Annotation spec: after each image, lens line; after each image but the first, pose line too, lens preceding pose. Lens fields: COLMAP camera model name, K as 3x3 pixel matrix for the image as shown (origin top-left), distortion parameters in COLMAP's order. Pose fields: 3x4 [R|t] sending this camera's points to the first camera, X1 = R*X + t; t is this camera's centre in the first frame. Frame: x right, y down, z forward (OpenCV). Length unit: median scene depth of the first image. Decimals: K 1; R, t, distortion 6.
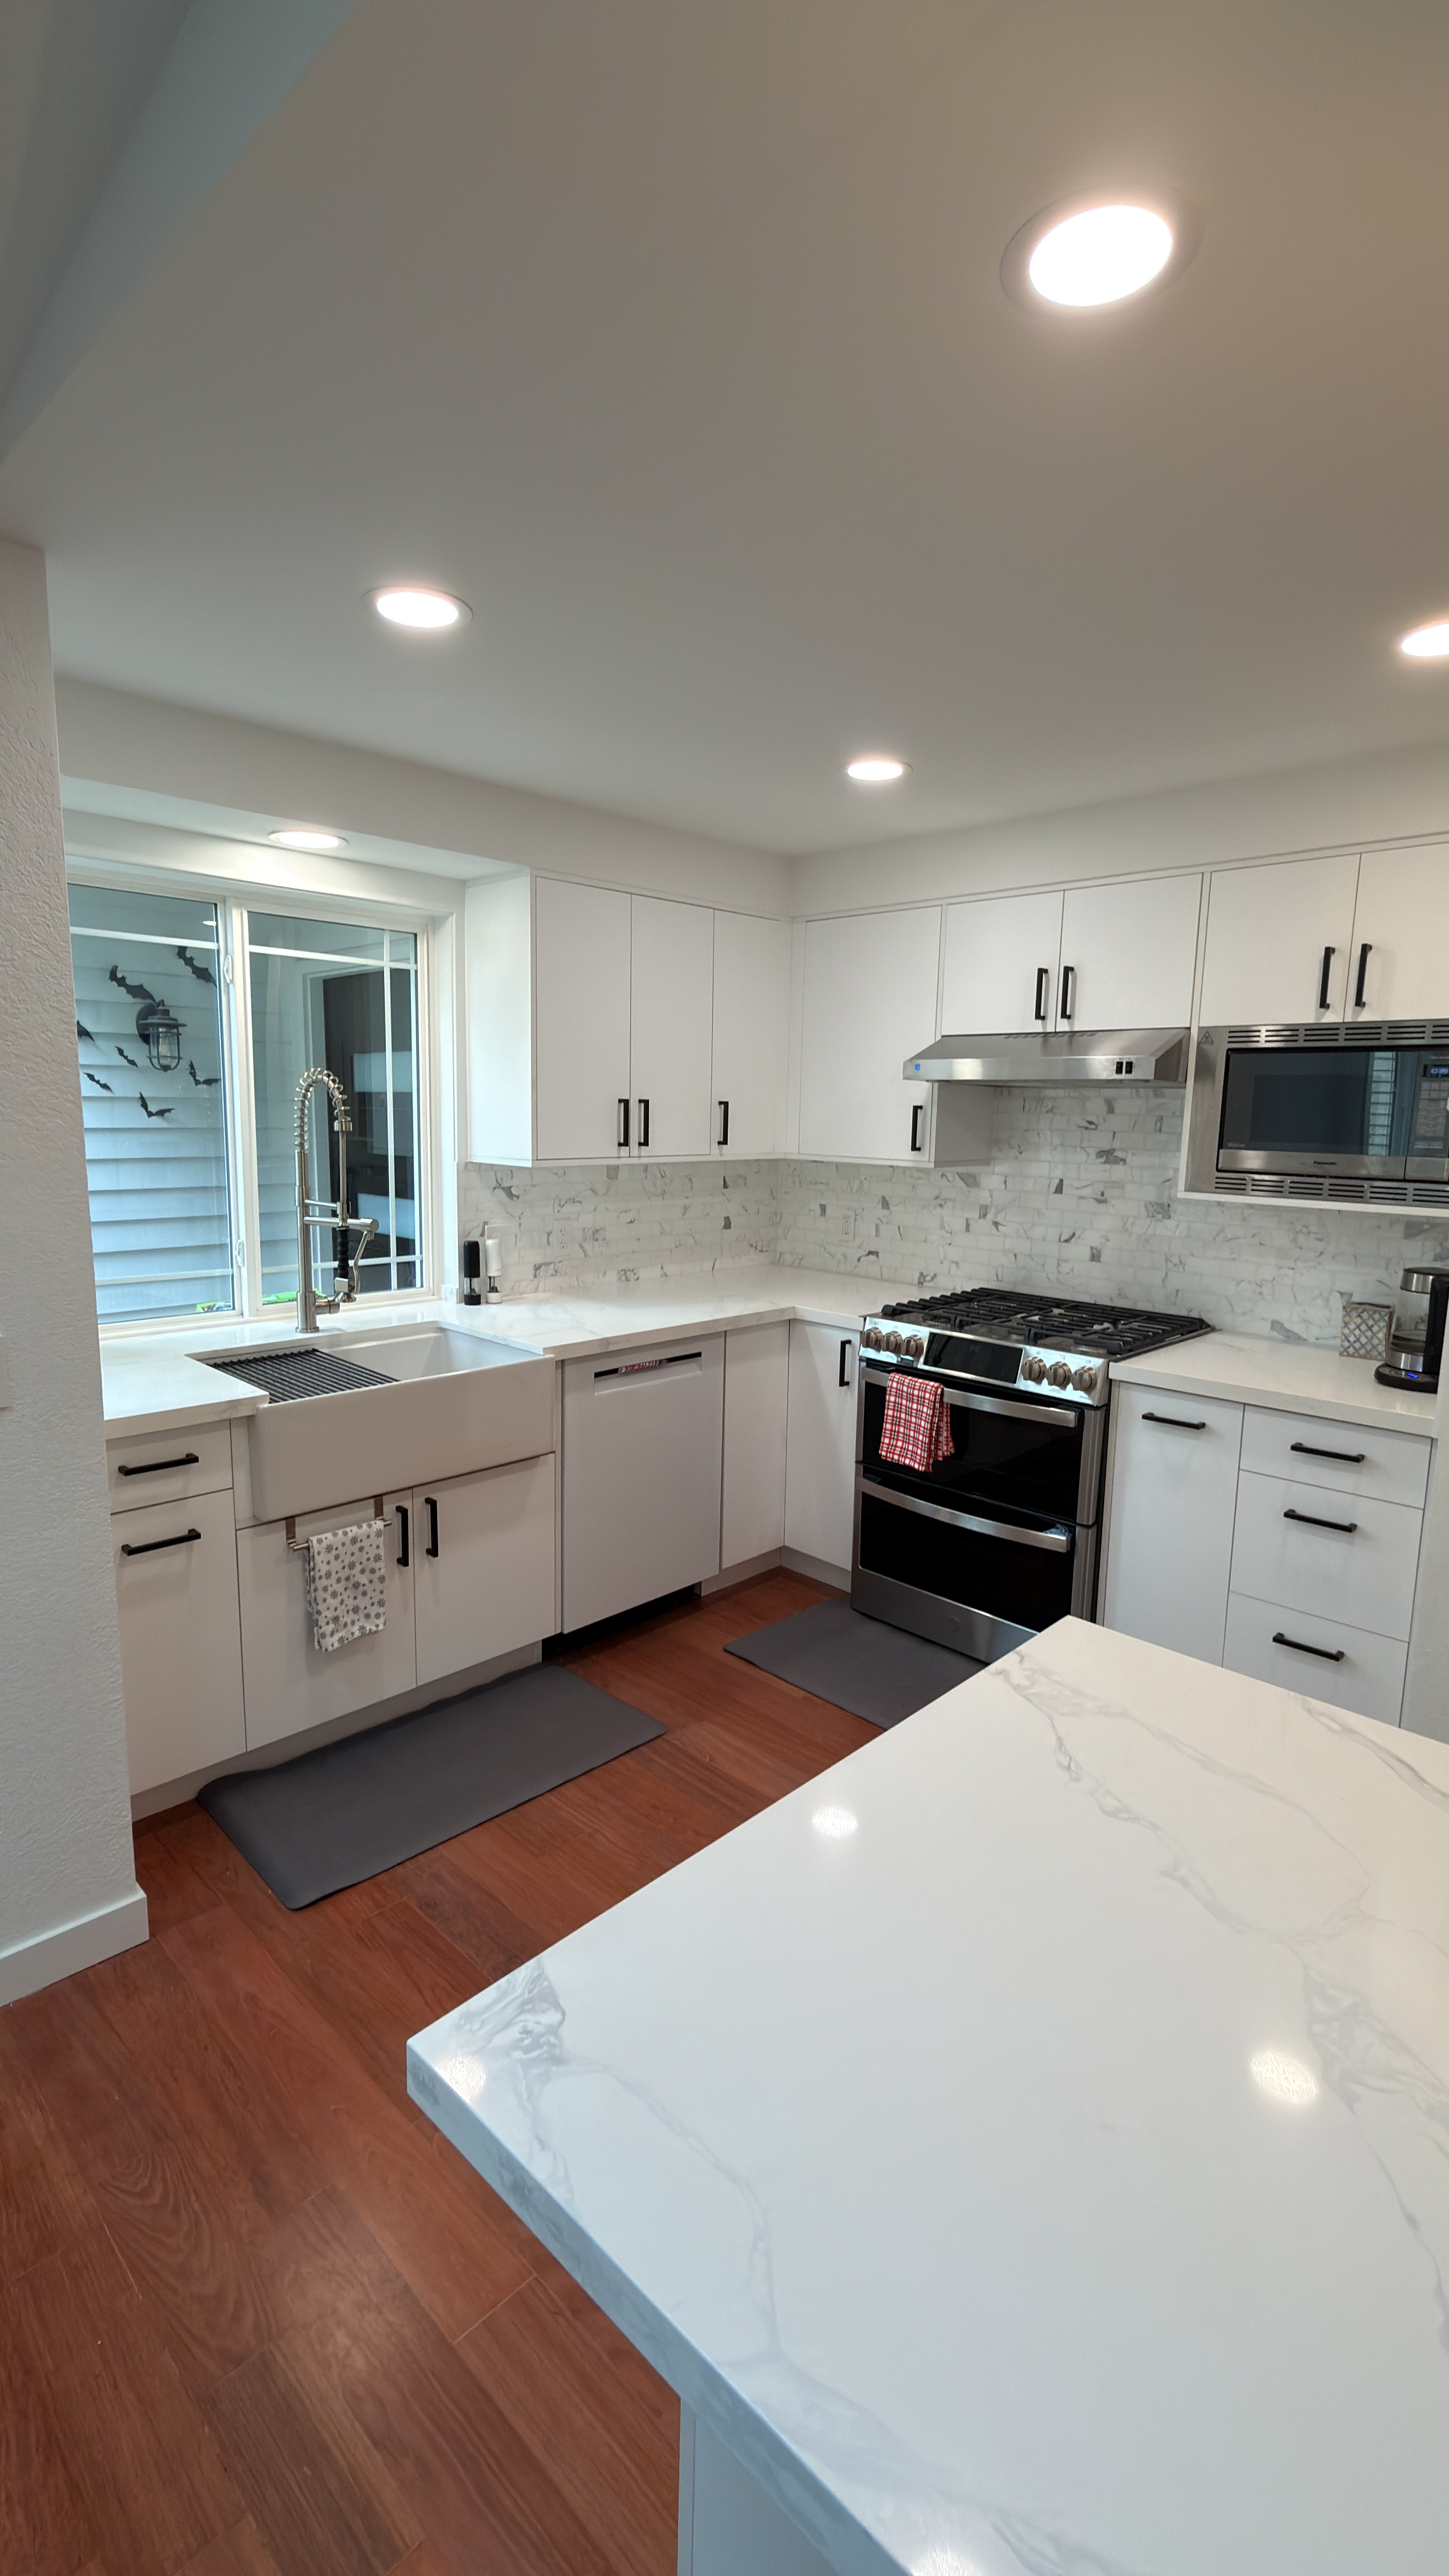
lens RADIAL K [[1158.7, 0, 720.4], [0, 1158.7, 1286.2], [0, 0, 1]] dist [0.002757, -0.001515]
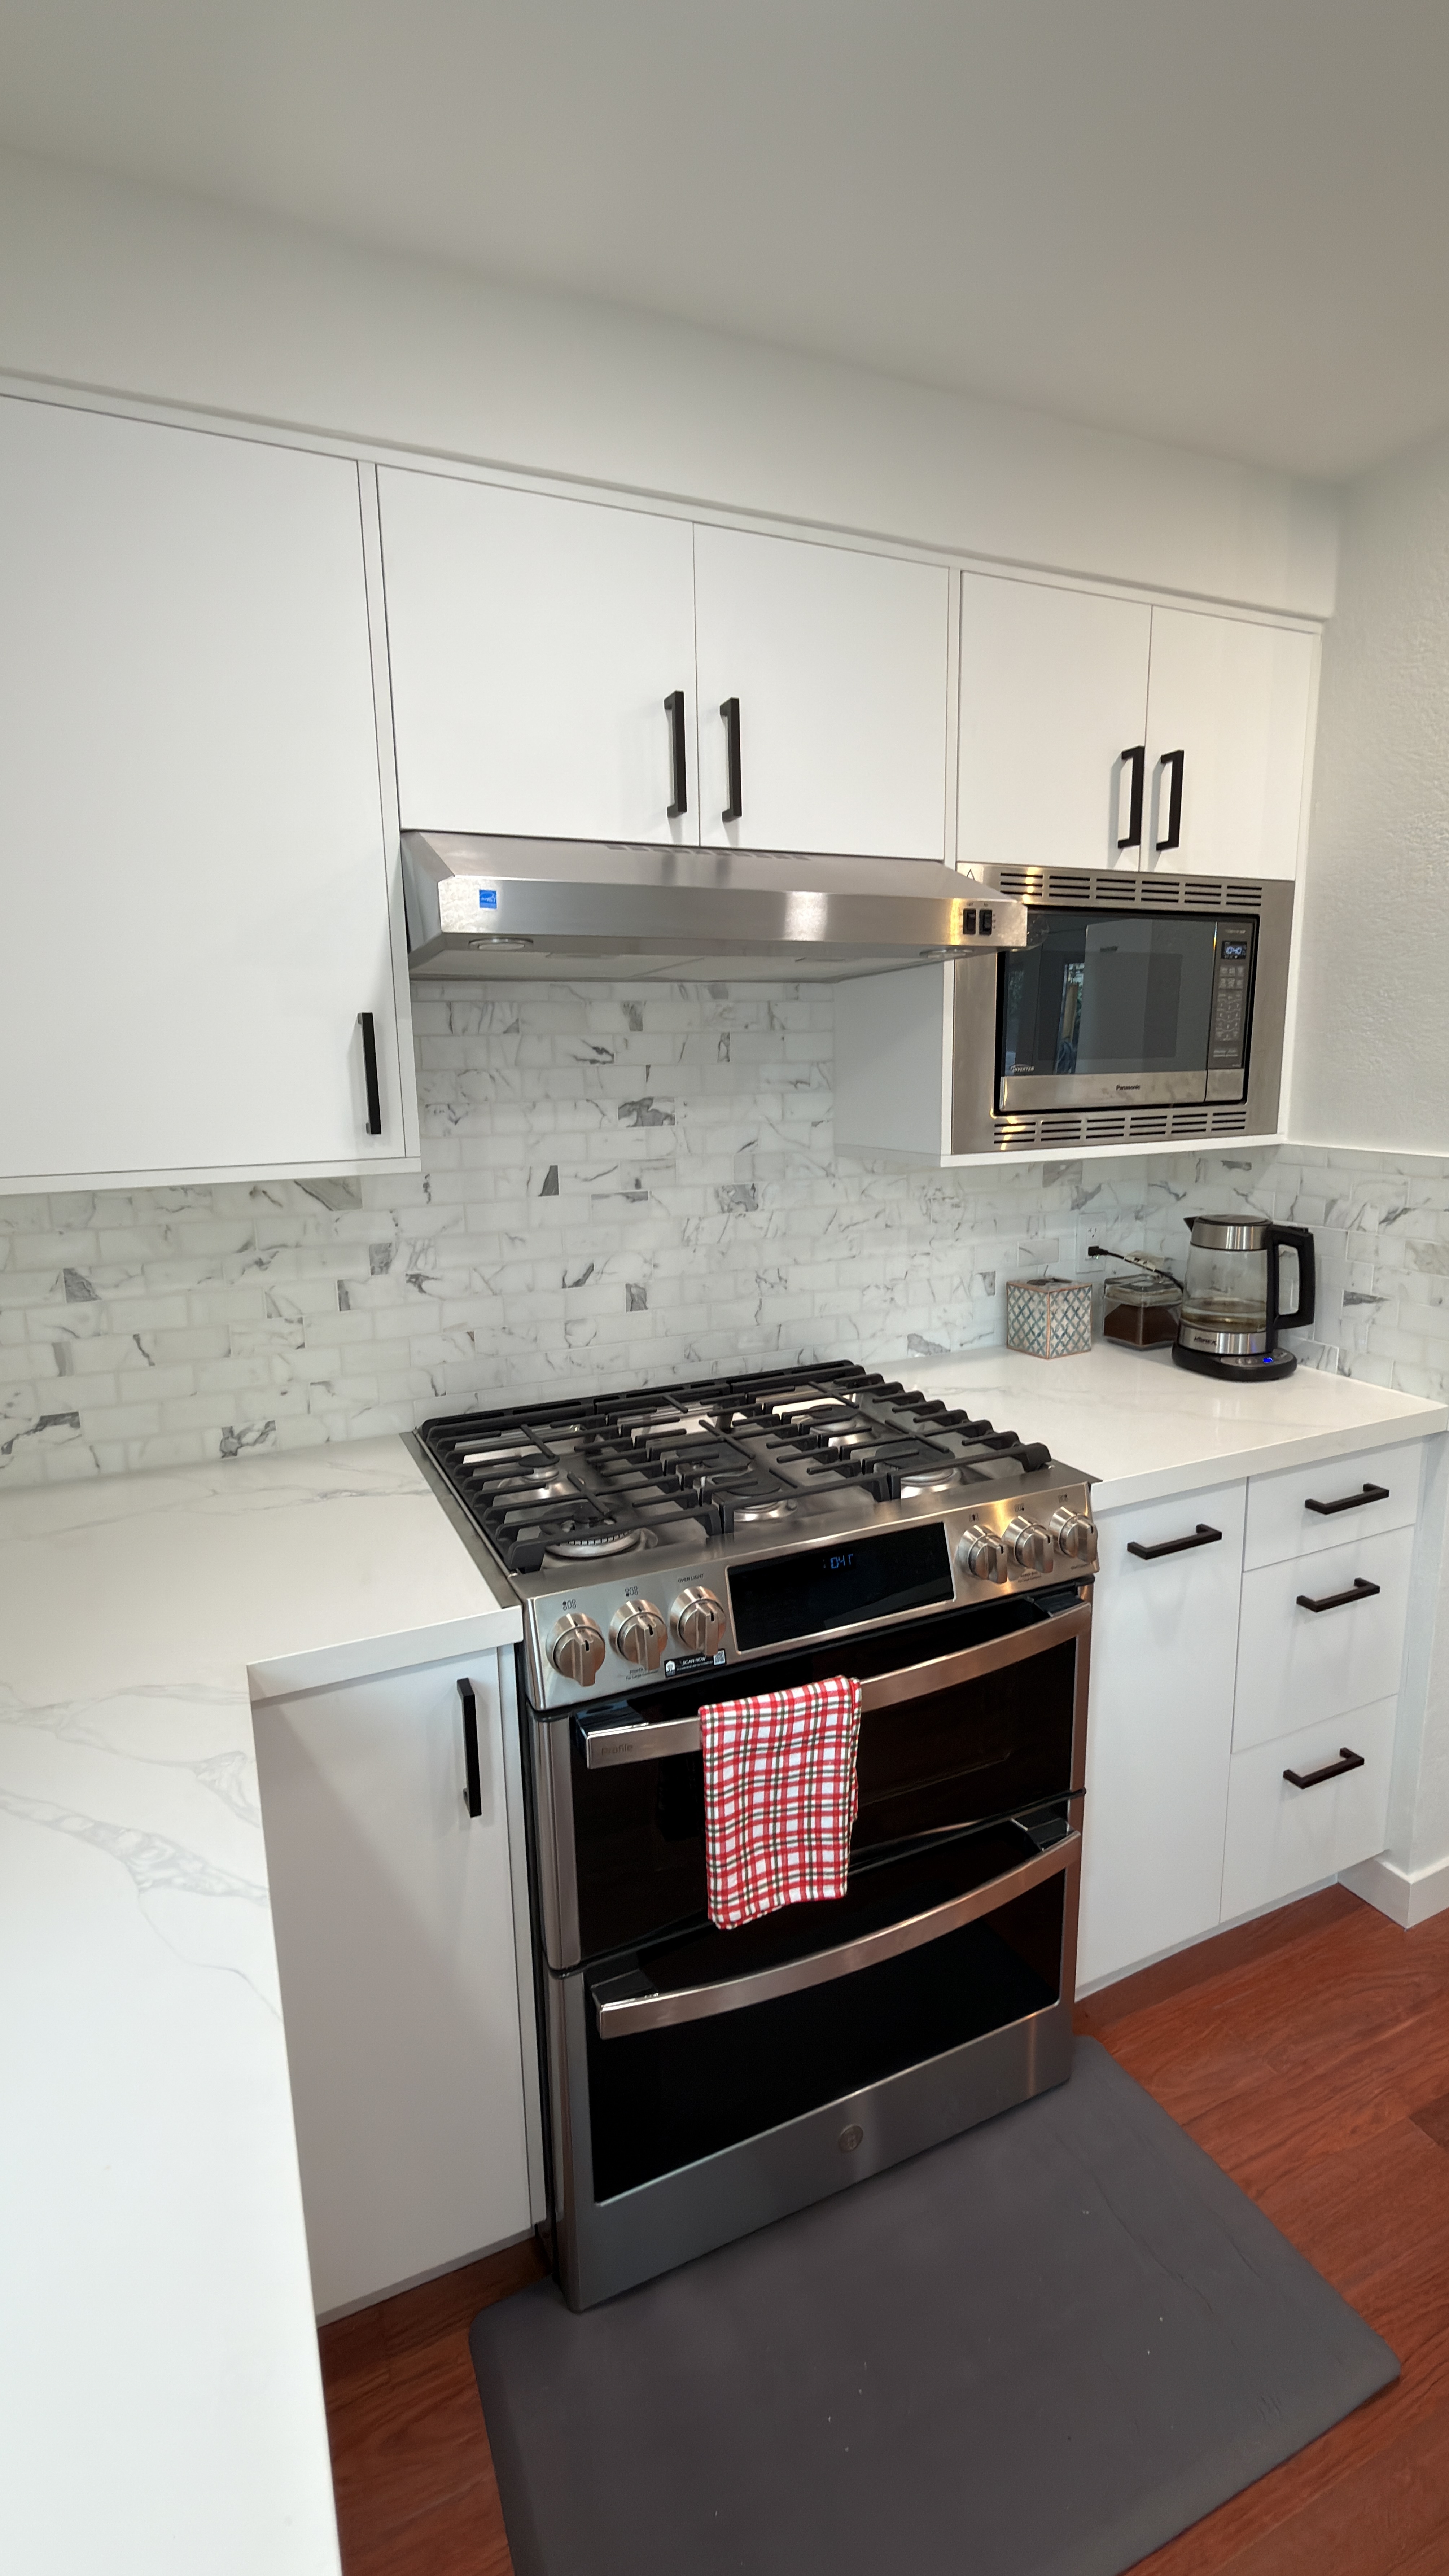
lens RADIAL K [[1158.7, 0, 727.5], [0, 1158.7, 1289.4], [0, 0, 1]] dist [0.002757, -0.001515]
pose [[0.353809, -0.204436, 0.912702, -0.154776], [0.174590, 0.973105, 0.150286, -0.106457], [-0.918879, 0.106176, 0.379985, 0.773134]]
